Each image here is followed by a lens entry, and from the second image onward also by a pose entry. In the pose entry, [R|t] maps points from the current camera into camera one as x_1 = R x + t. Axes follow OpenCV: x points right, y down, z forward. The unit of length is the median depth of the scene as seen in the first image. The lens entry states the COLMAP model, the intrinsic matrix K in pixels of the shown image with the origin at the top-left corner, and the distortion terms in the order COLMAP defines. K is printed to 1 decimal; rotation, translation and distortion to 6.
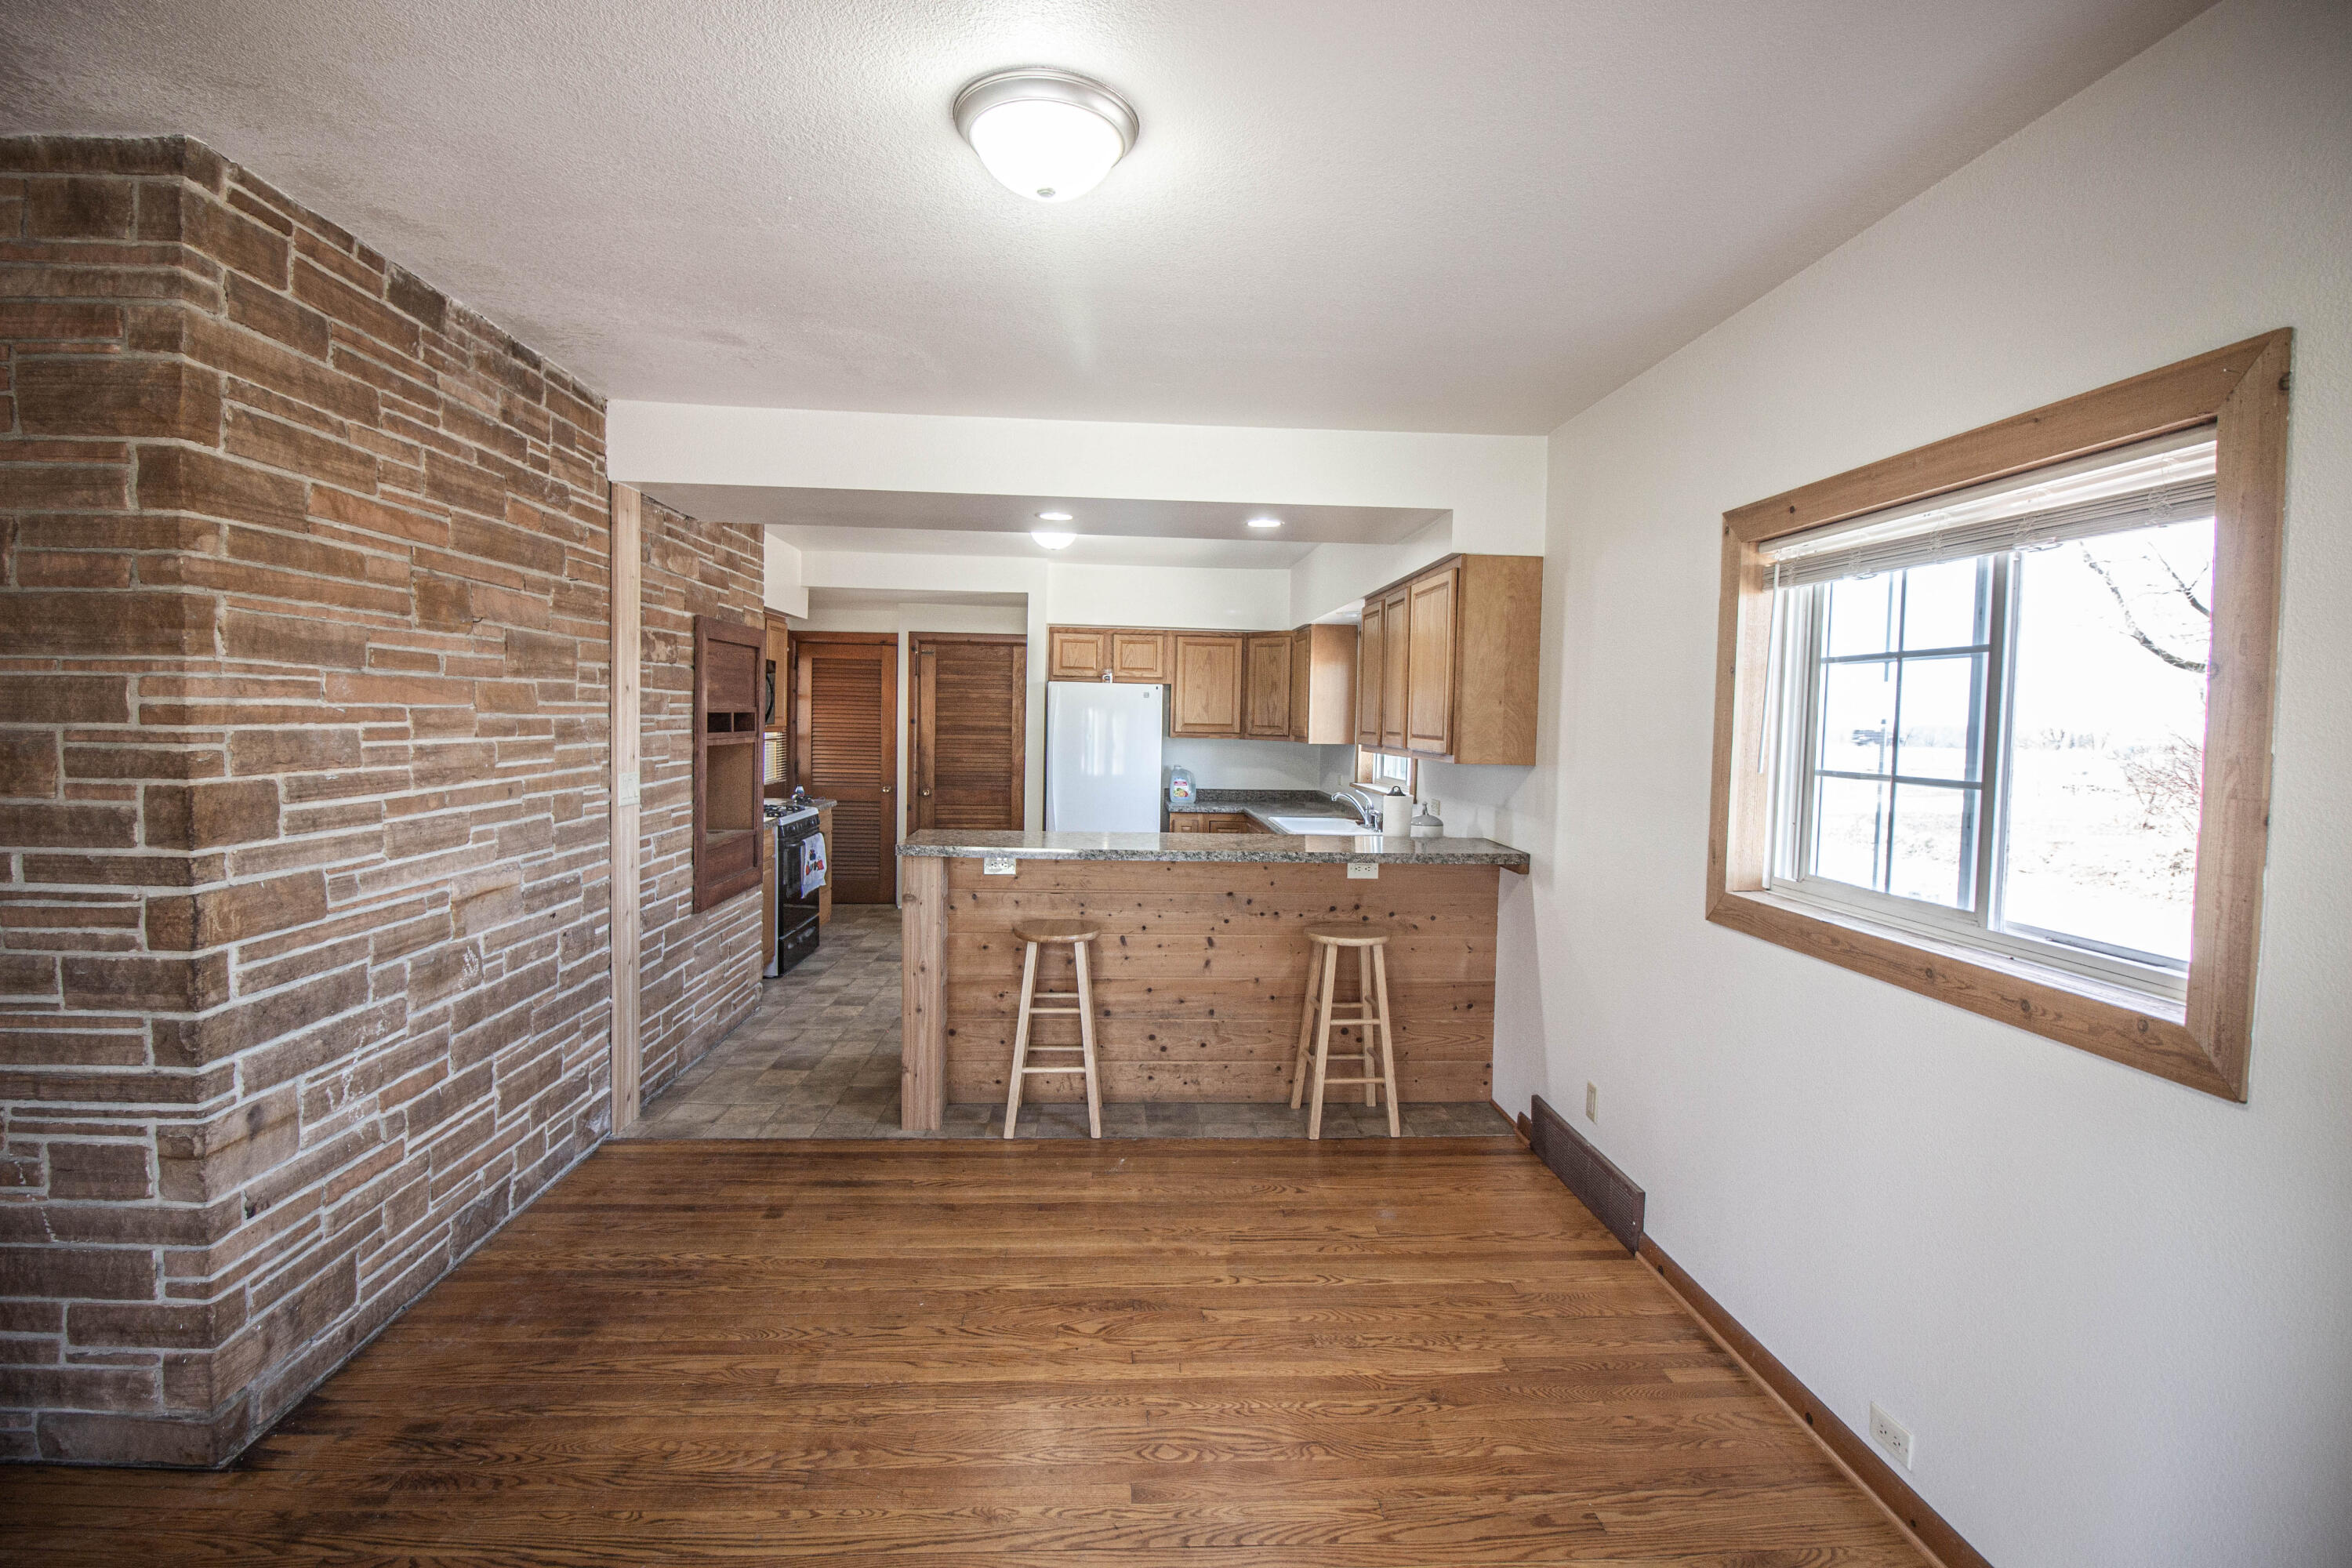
lens RADIAL K [[1086.2, 0, 1173.0], [0, 1086.2, 768.1], [0, 0, 1]] dist [0.001607, -0.012879]
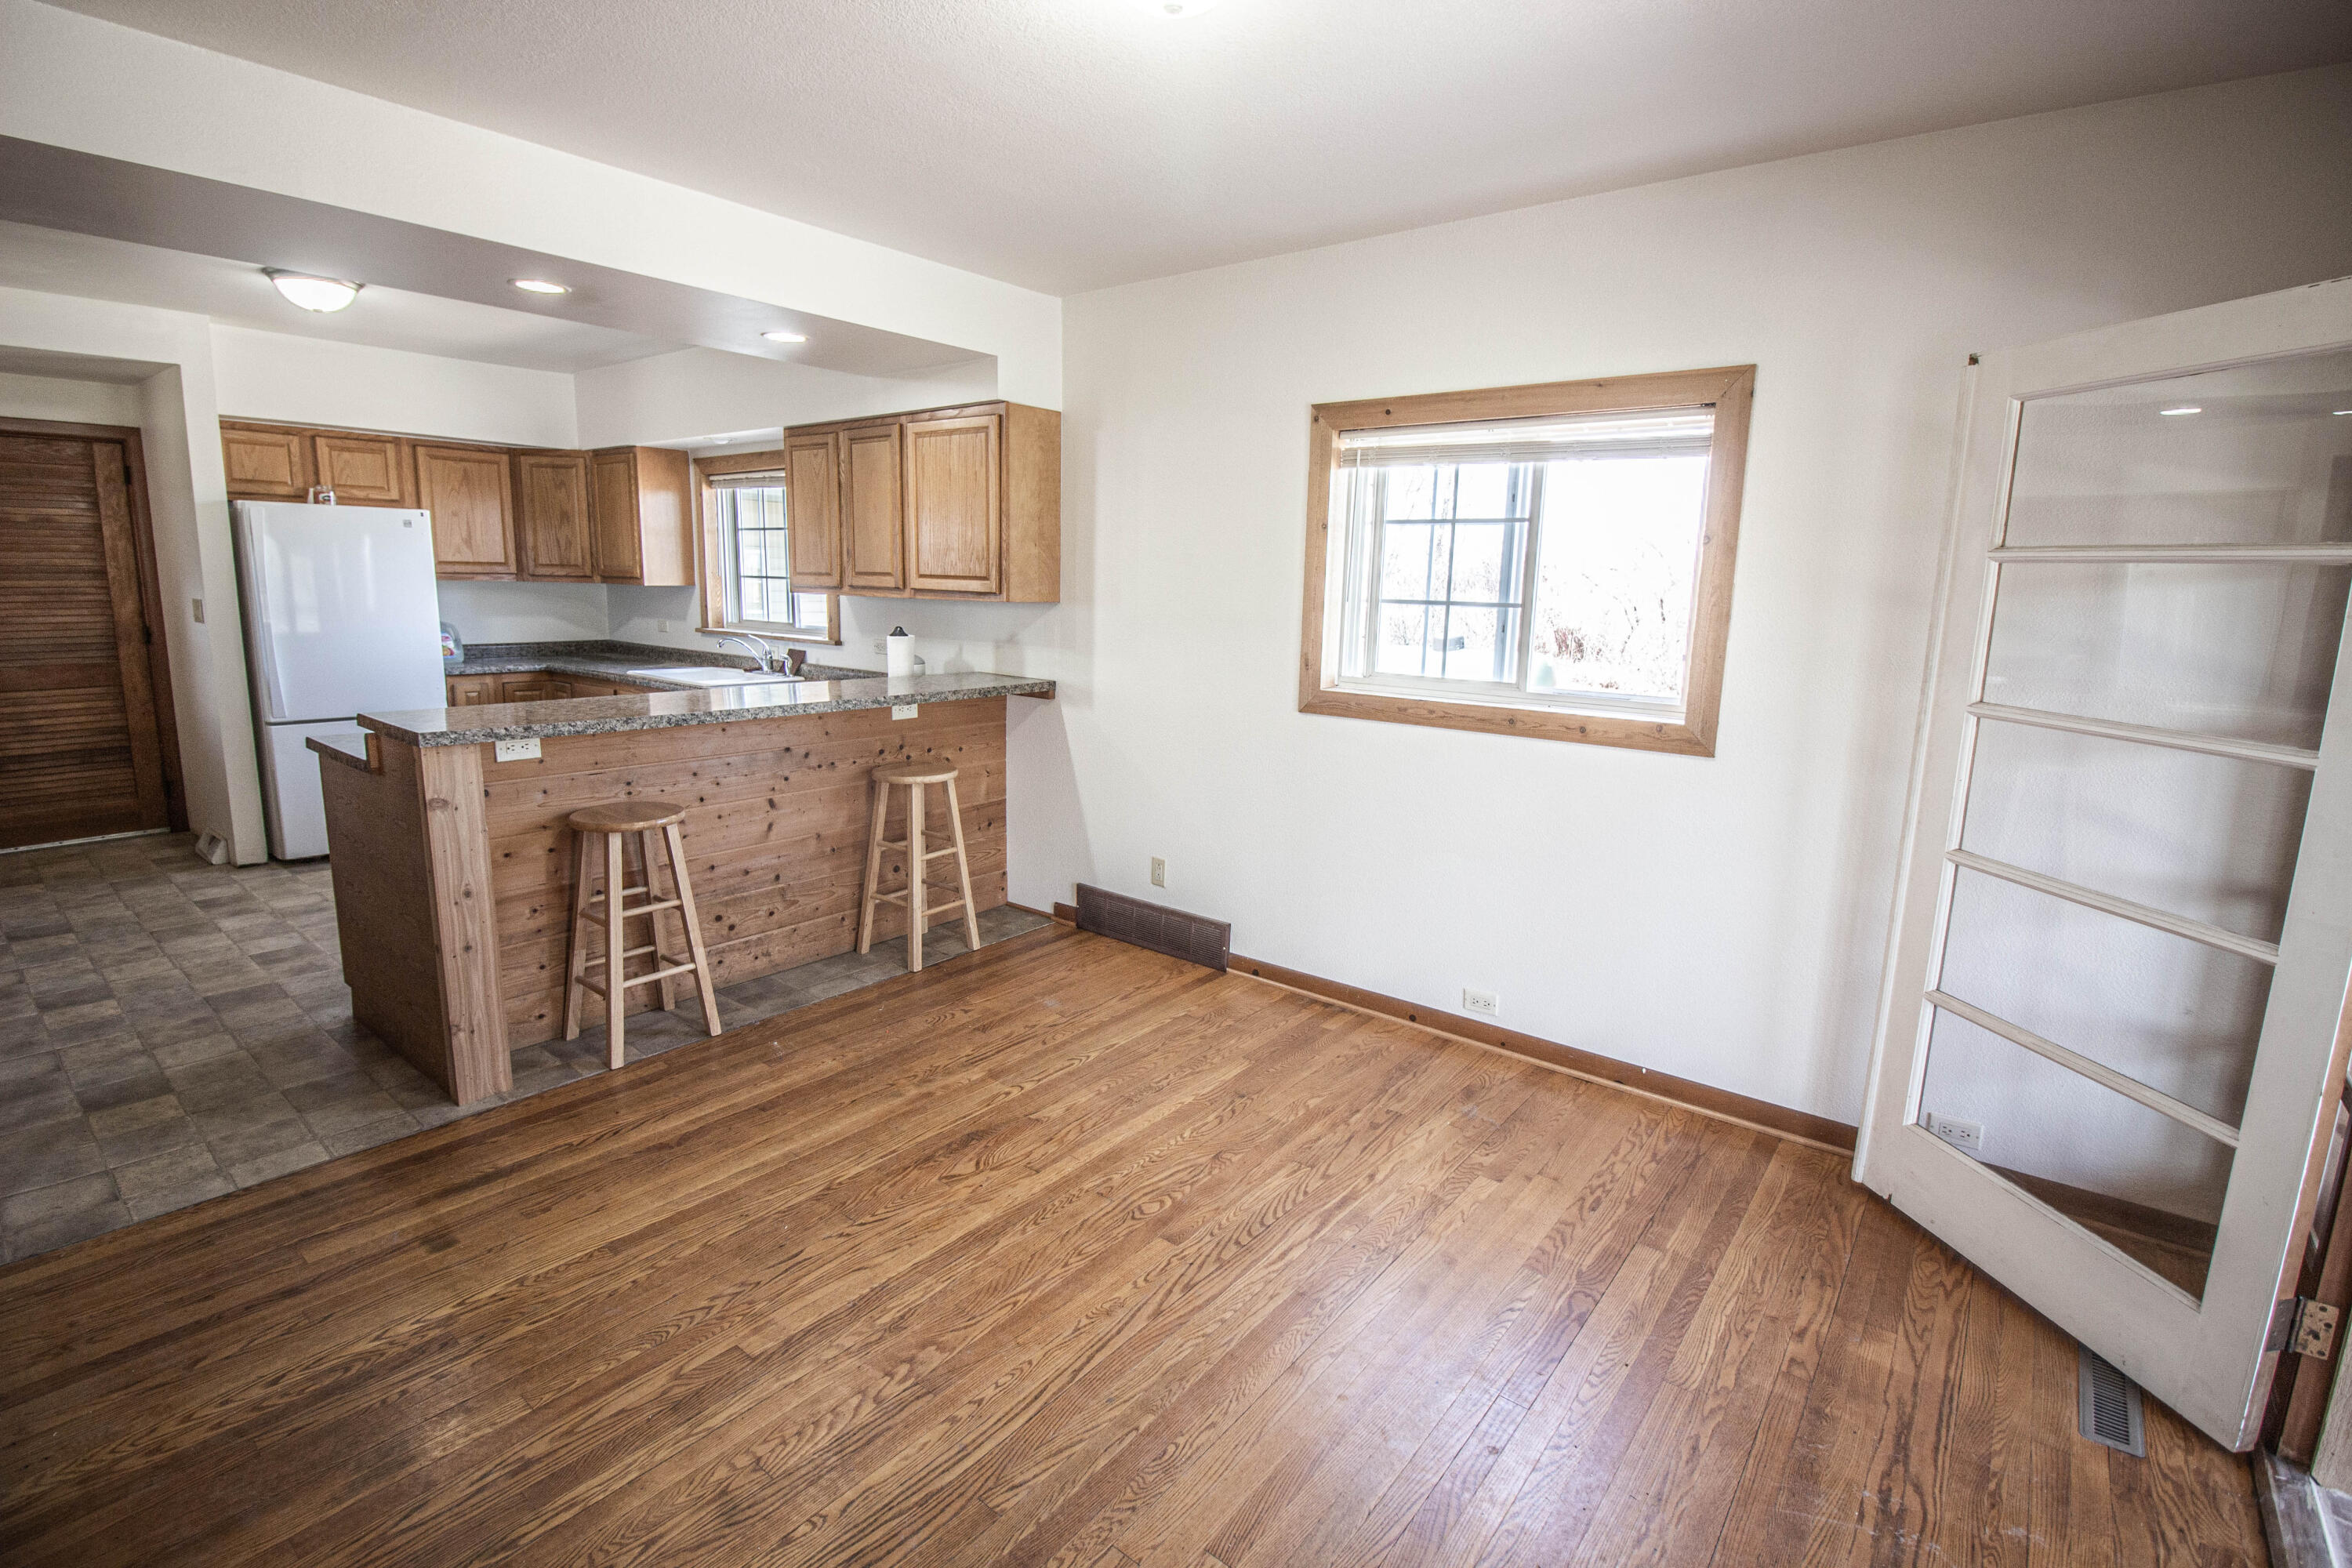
lens RADIAL K [[1086.5, 0, 1179.3], [0, 1086.5, 765.7], [0, 0, 1]] dist [-0.001212, -0.011855]
pose [[0.664801, -0.132379, 0.735198, -0.442041], [0.025156, 0.987582, 0.155076, -0.006429], [-0.746597, -0.084600, 0.659876, 0.146112]]
